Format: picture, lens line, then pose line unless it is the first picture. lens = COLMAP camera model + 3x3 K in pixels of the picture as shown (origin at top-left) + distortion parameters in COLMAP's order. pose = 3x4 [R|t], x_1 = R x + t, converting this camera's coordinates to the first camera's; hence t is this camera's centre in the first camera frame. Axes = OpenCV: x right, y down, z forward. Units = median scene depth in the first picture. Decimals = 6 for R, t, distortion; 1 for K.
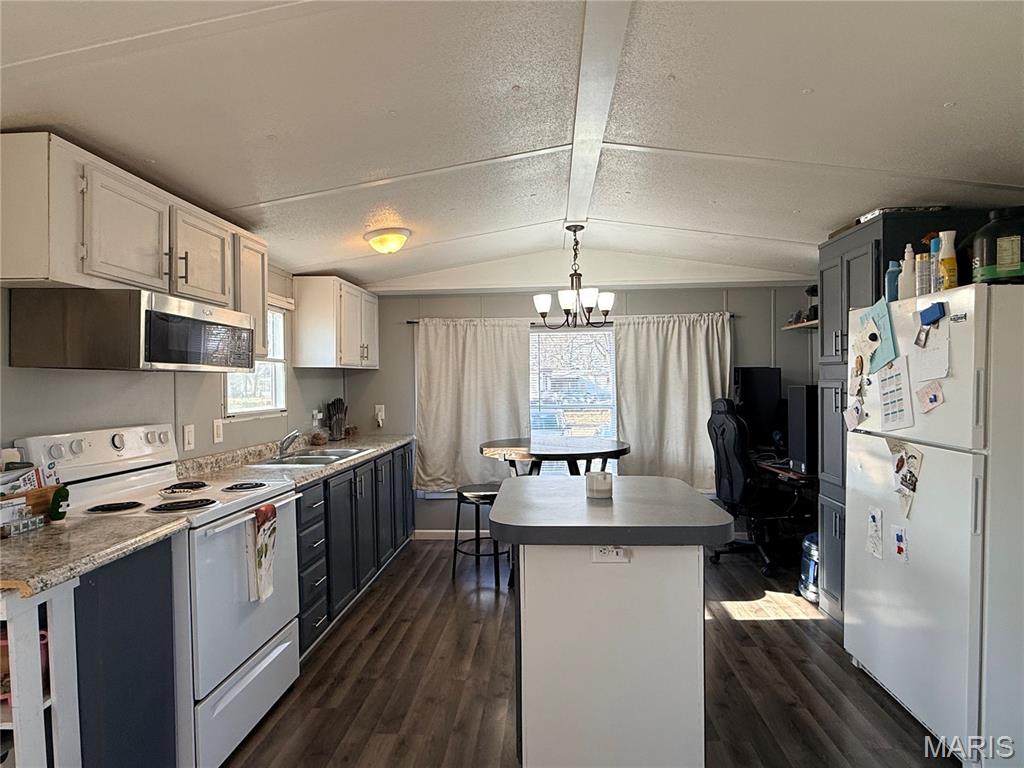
lens RADIAL K [[593.0, 0, 512.0], [0, 593.0, 384.0], [0, 0, 1]] dist [-0.002170, -0.001464]
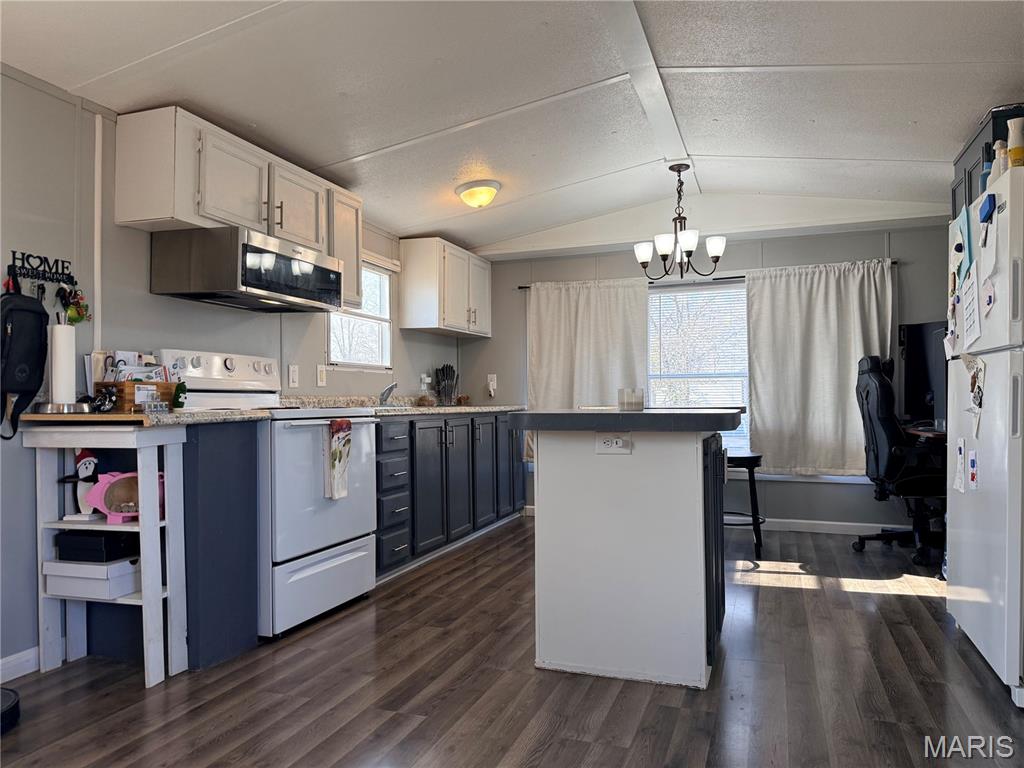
lens RADIAL K [[712.8, 0, 512.0], [0, 712.8, 384.0], [0, 0, 1]] dist [0.140926, -0.310134]
pose [[0.961950, -0.000829, -0.273224, 0.185524], [-0.005035, 0.999772, -0.020761, 0.110083], [0.273179, 0.021347, 0.961726, -0.161206]]
